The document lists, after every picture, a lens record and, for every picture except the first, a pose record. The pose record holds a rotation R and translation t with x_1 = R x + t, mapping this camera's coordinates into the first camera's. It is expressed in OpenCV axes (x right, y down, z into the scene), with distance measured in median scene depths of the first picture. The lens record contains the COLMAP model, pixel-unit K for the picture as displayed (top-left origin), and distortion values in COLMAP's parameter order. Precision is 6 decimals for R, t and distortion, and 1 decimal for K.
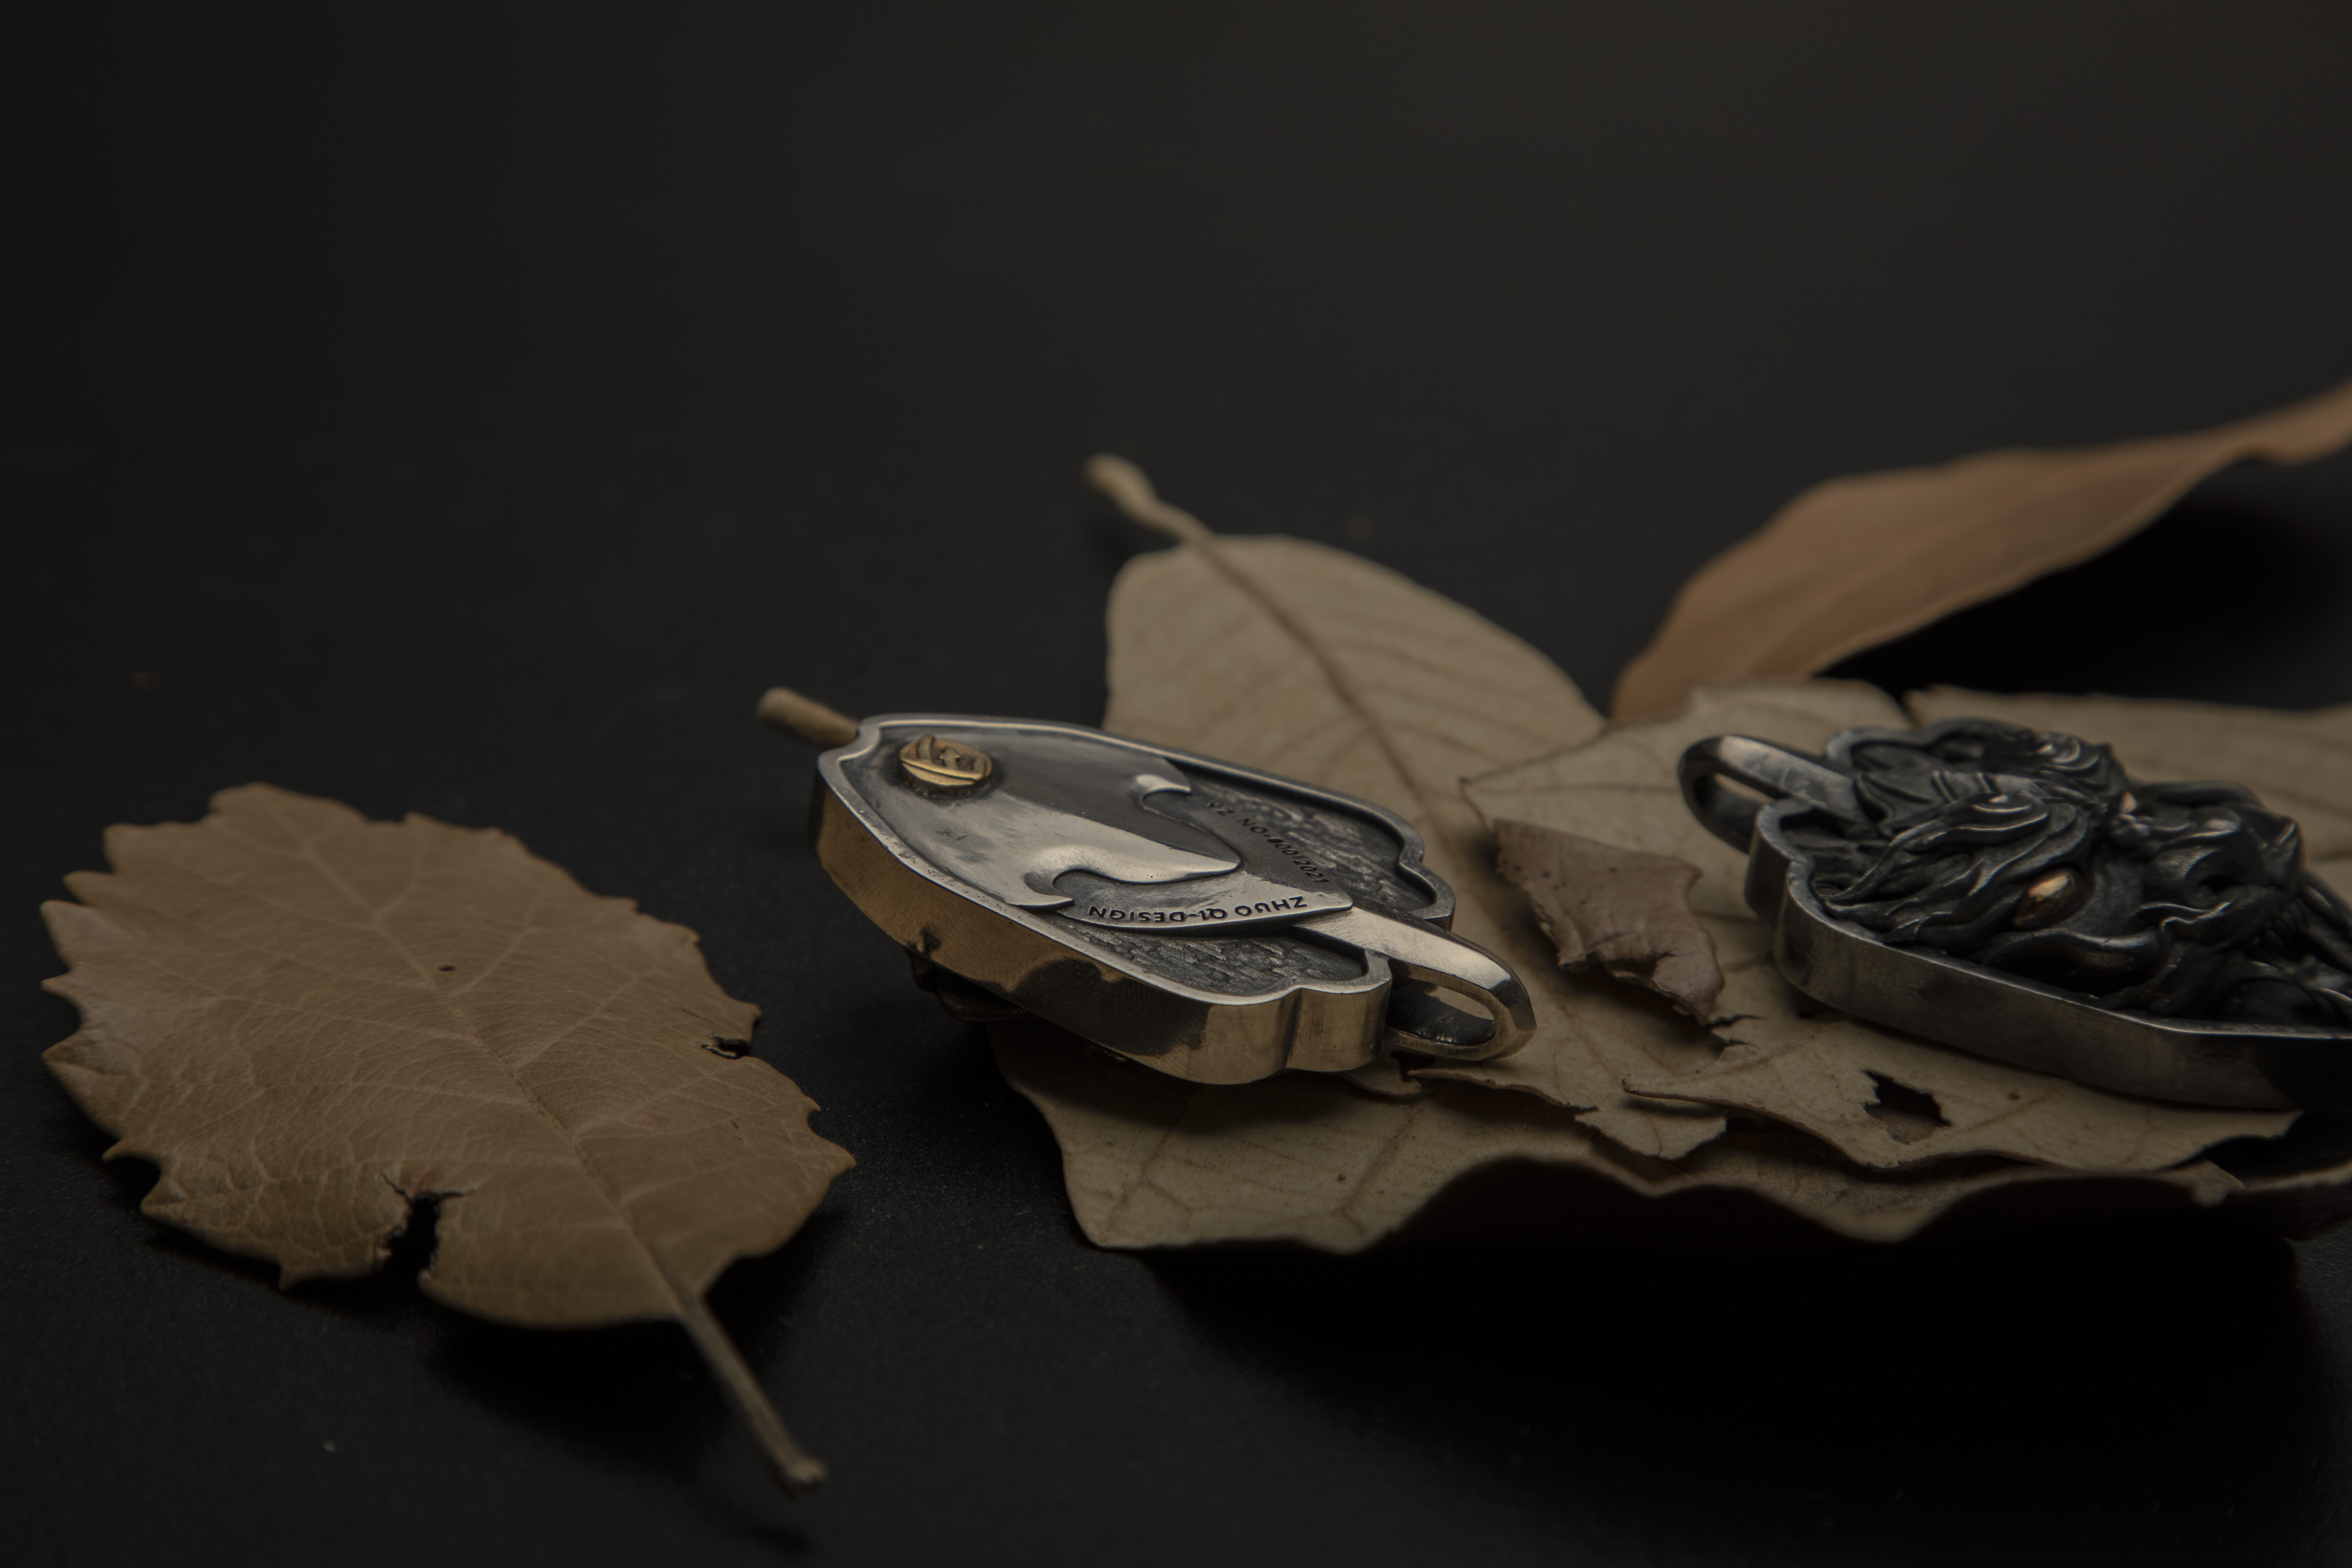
lens RADIAL K [[5765.2, 0, 1176.0], [0, 5765.2, 784.0], [0, 0, 1]] dist [0.364365, -0.279420]
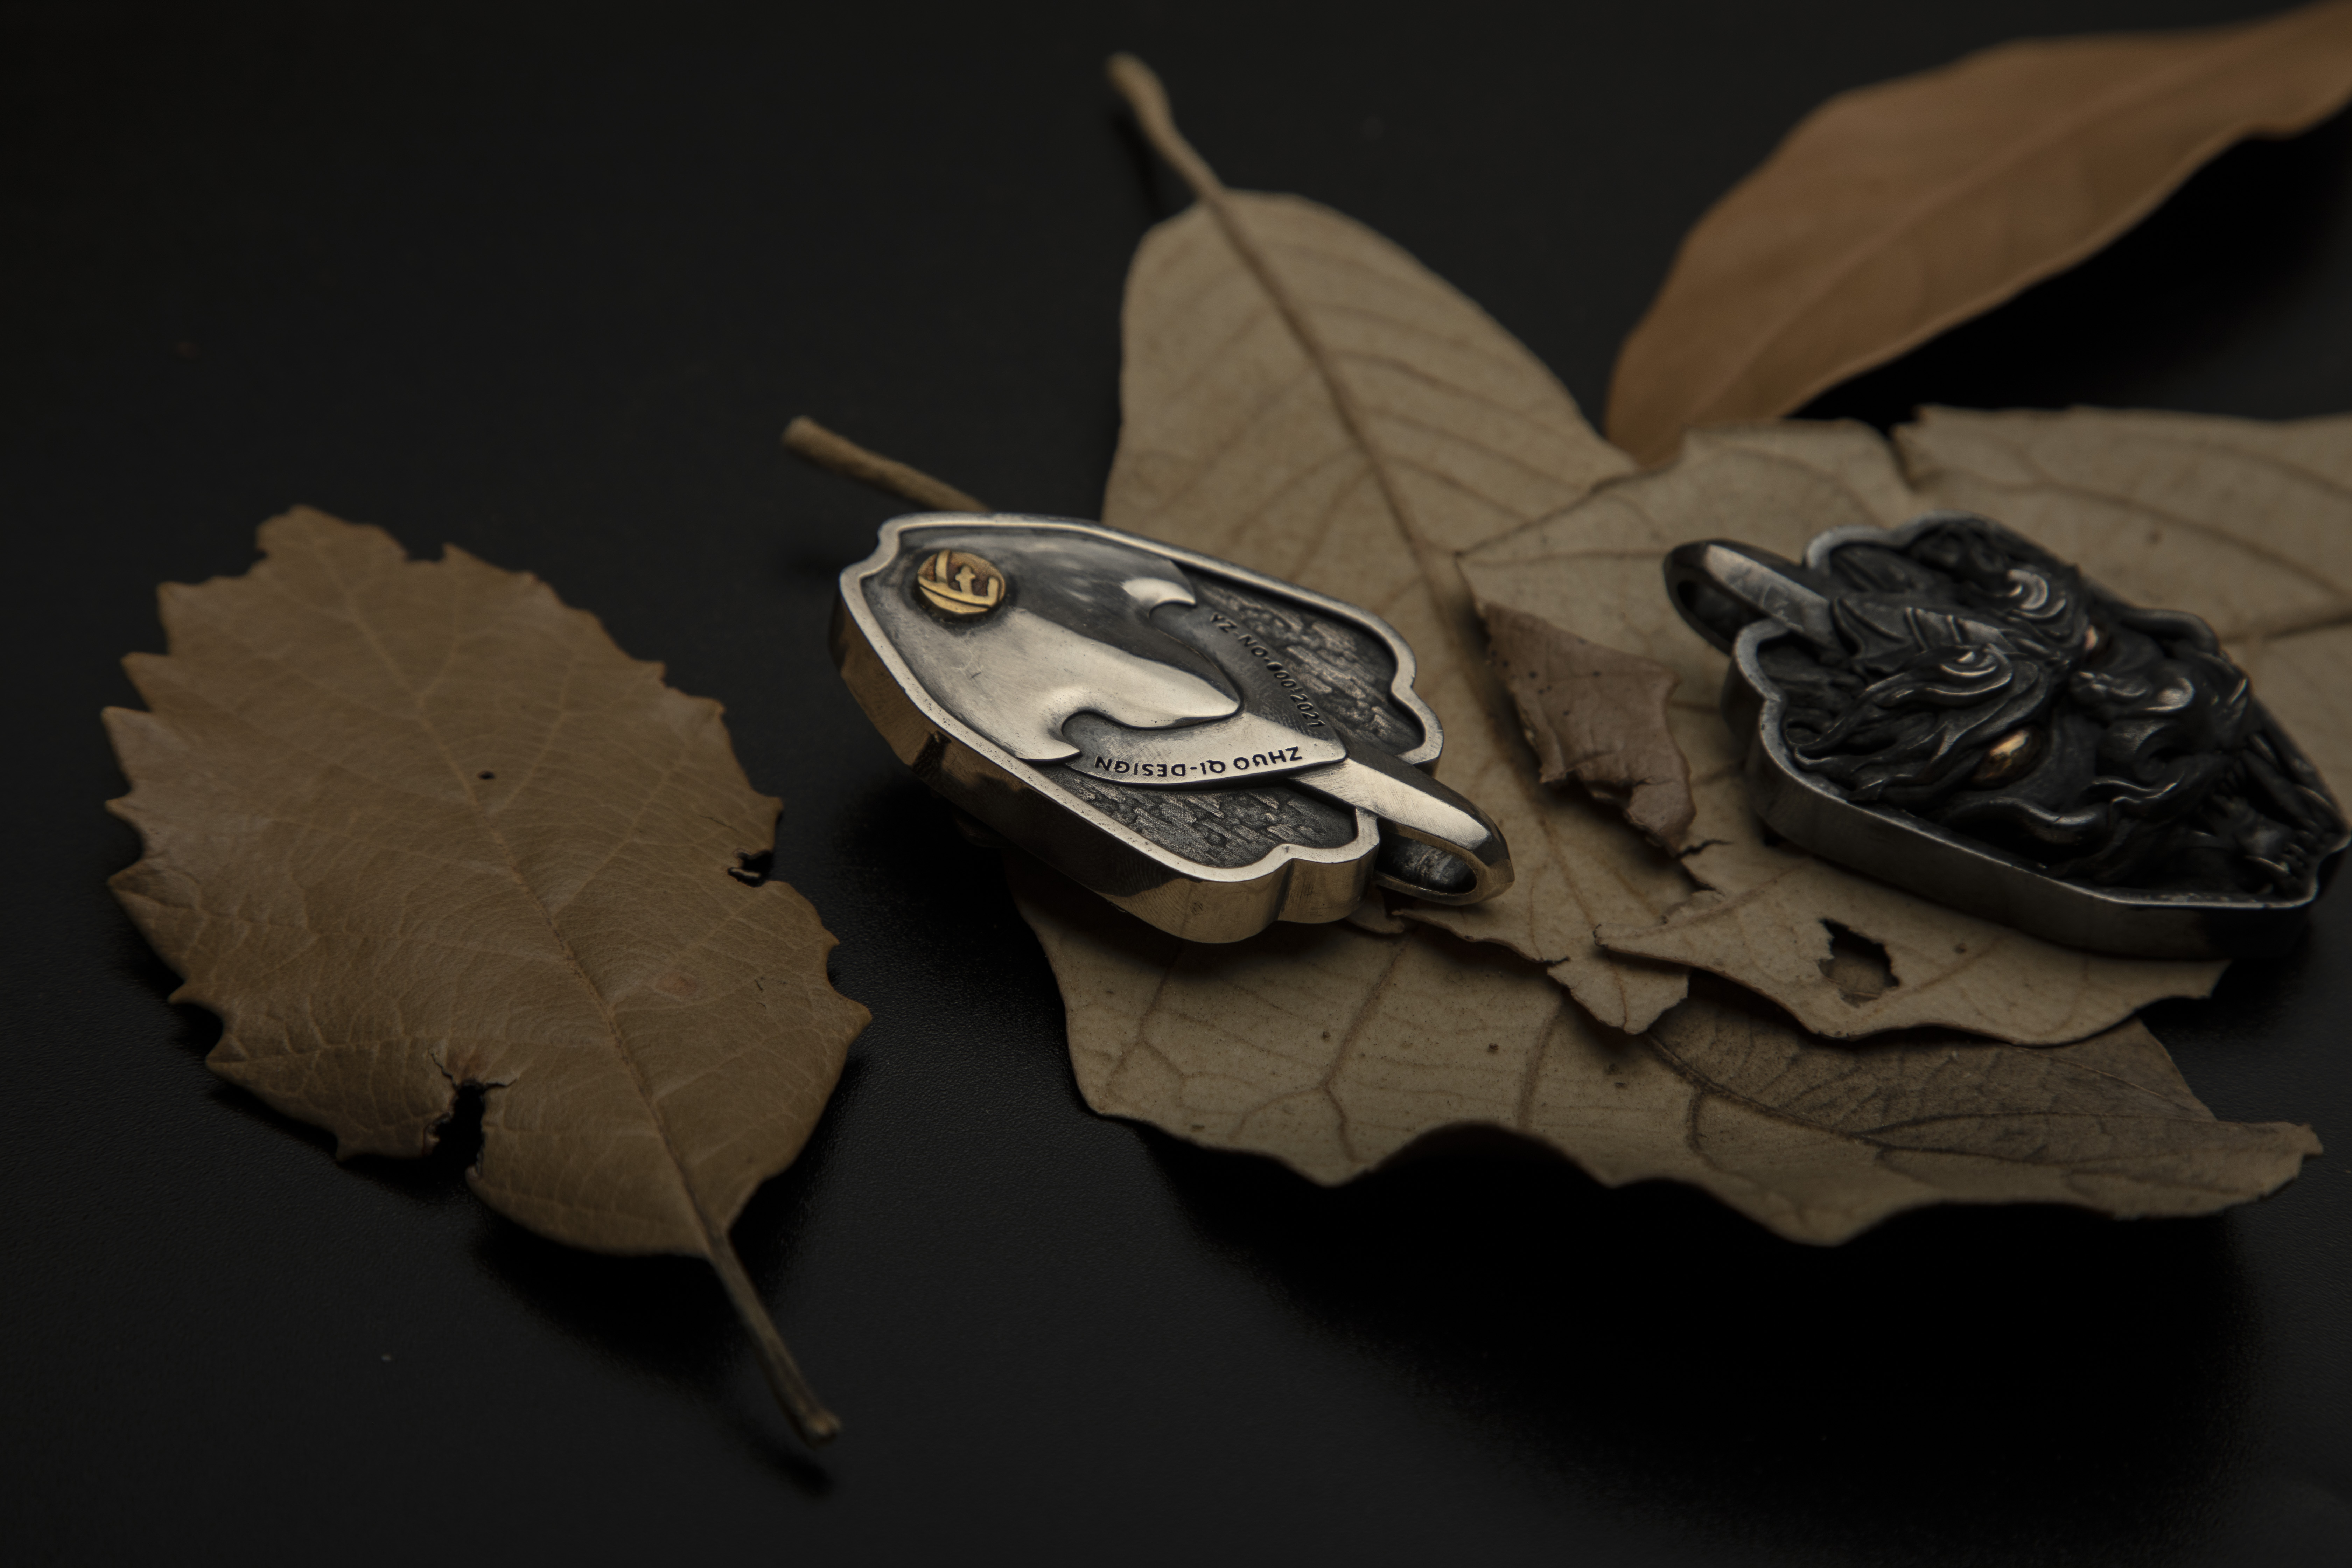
lens RADIAL K [[5765.2, 0, 1176.0], [0, 5765.2, 784.0], [0, 0, 1]] dist [0.364365, -0.279420]
pose [[0.999694, 0.024688, 0.001702, -0.002006], [-0.024235, 0.962791, 0.269157, -0.257890], [0.005006, -0.269116, 0.963095, -0.015687]]
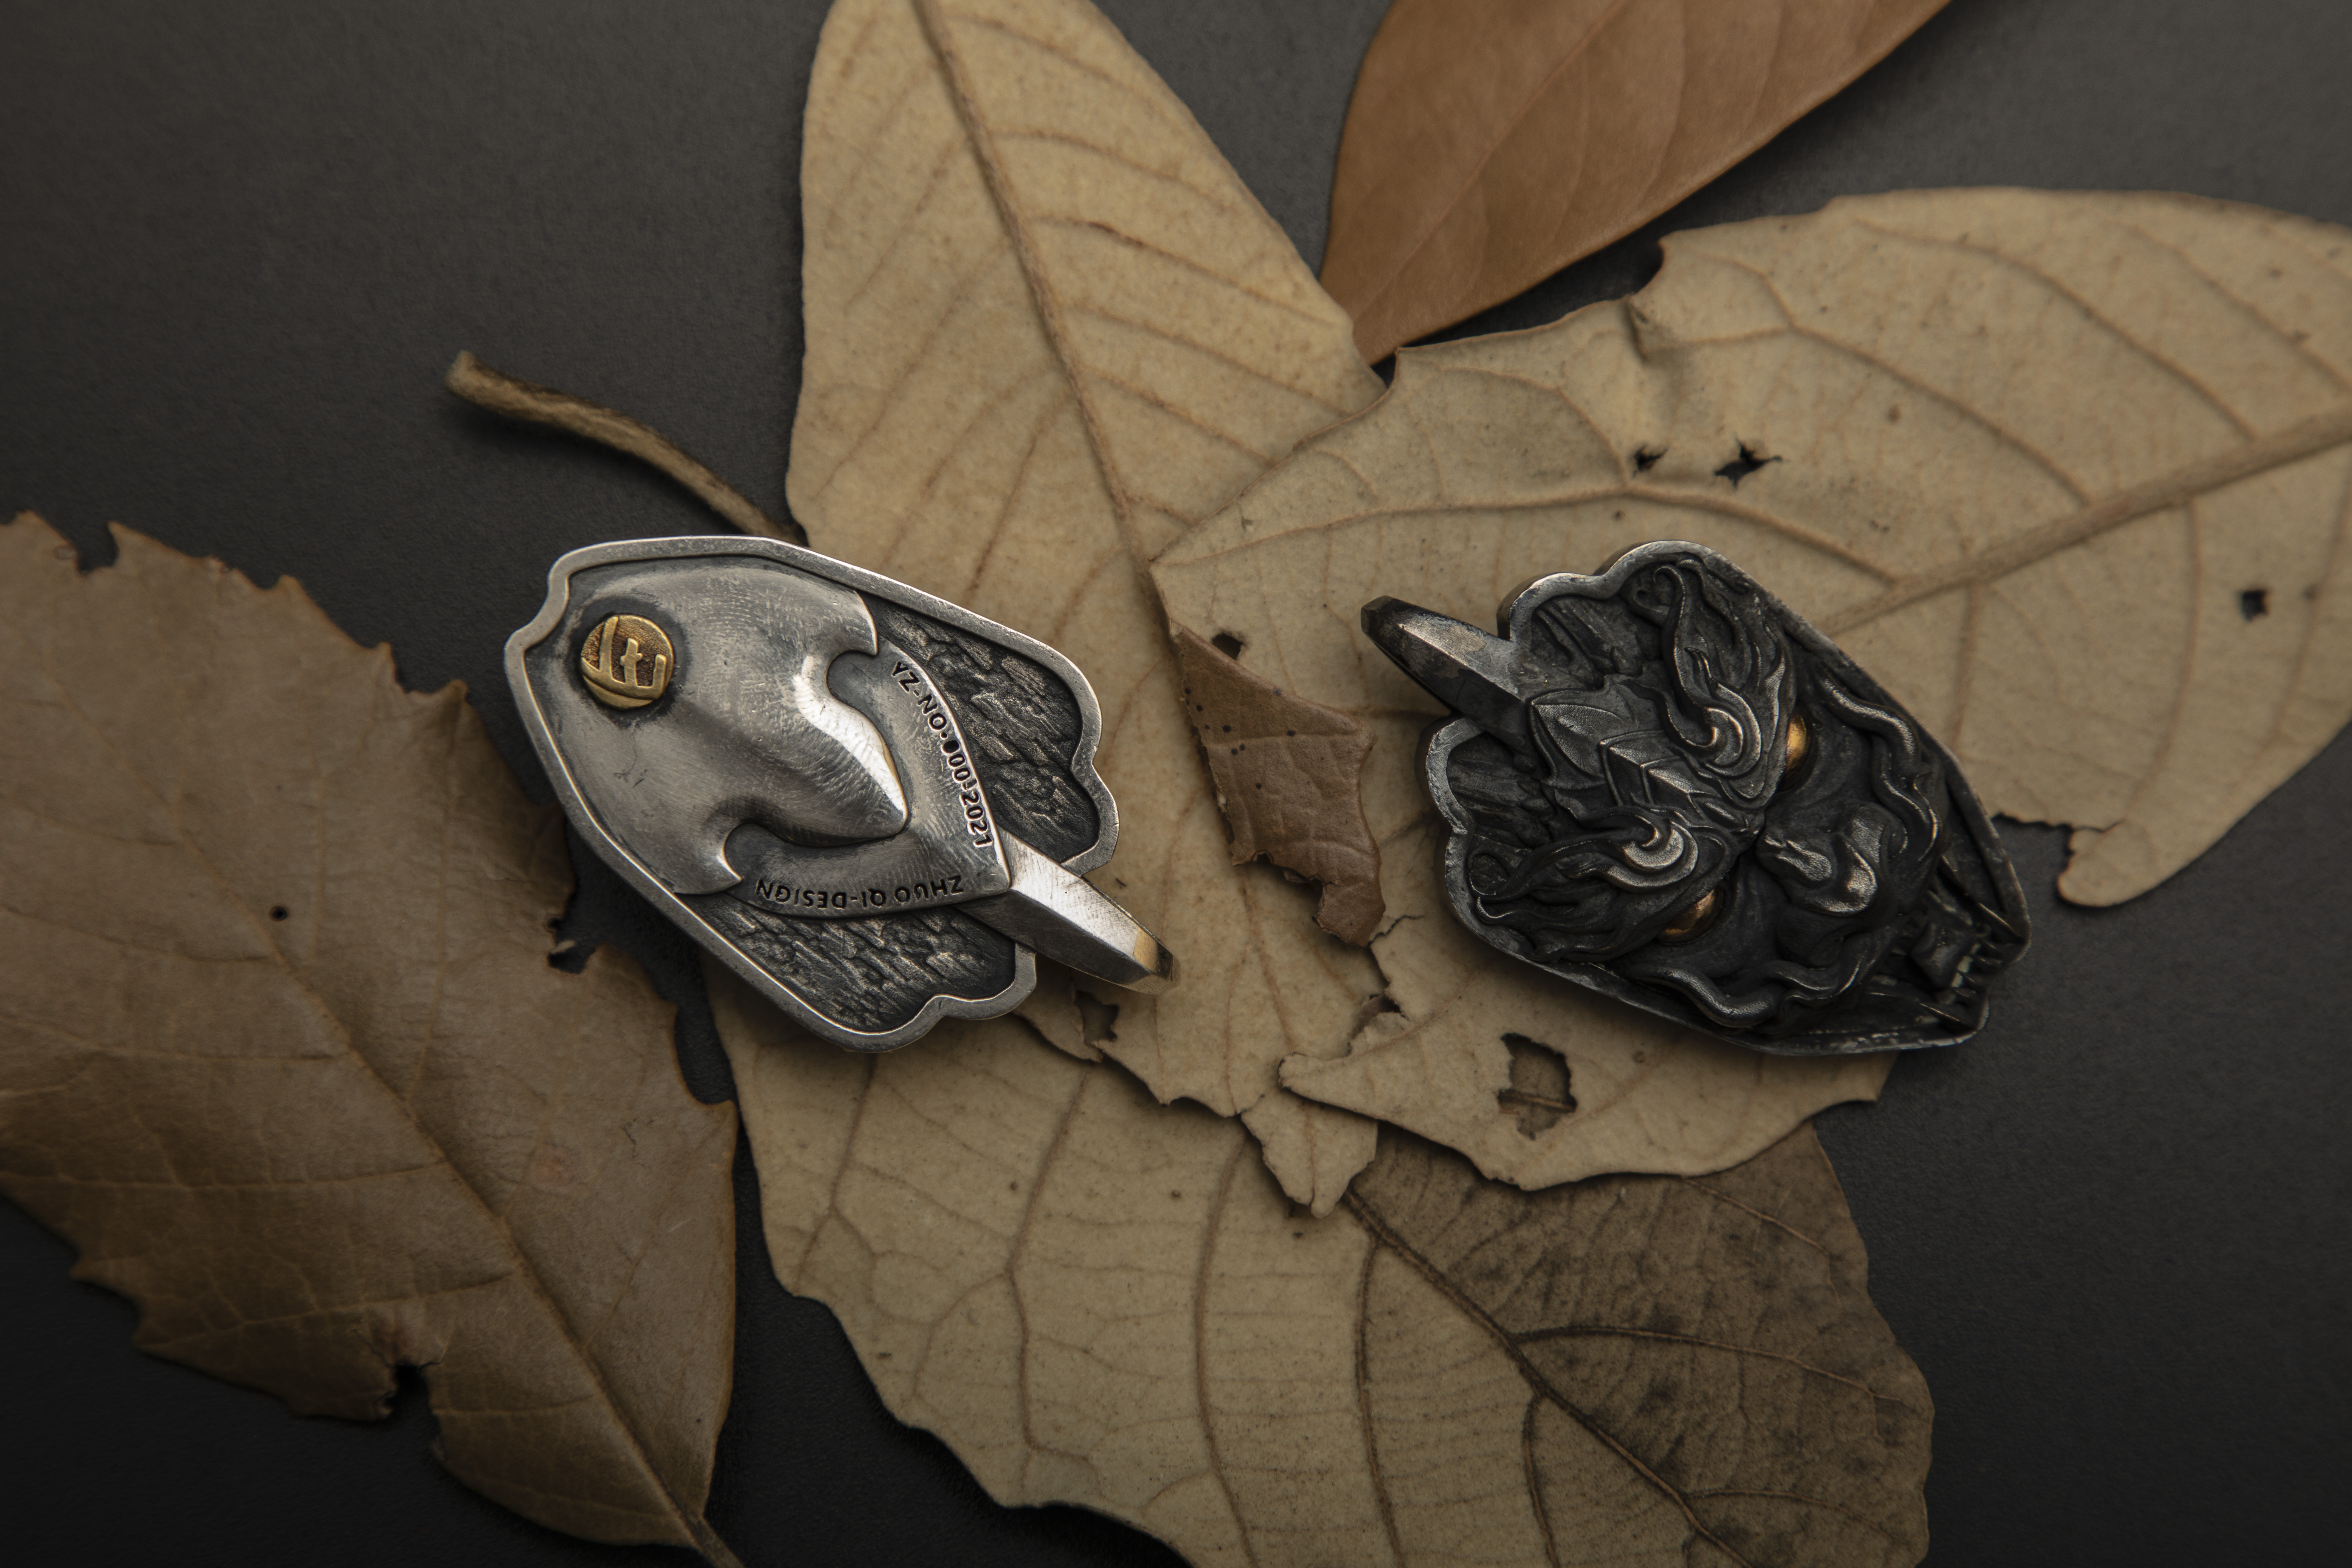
lens RADIAL K [[5765.2, 0, 1176.0], [0, 5765.2, 784.0], [0, 0, 1]] dist [0.364365, -0.279420]
pose [[0.999844, 0.006906, -0.016276, 0.075272], [0.009586, 0.561736, 0.827261, -0.865300], [0.014856, -0.827287, 0.561582, 0.437834]]
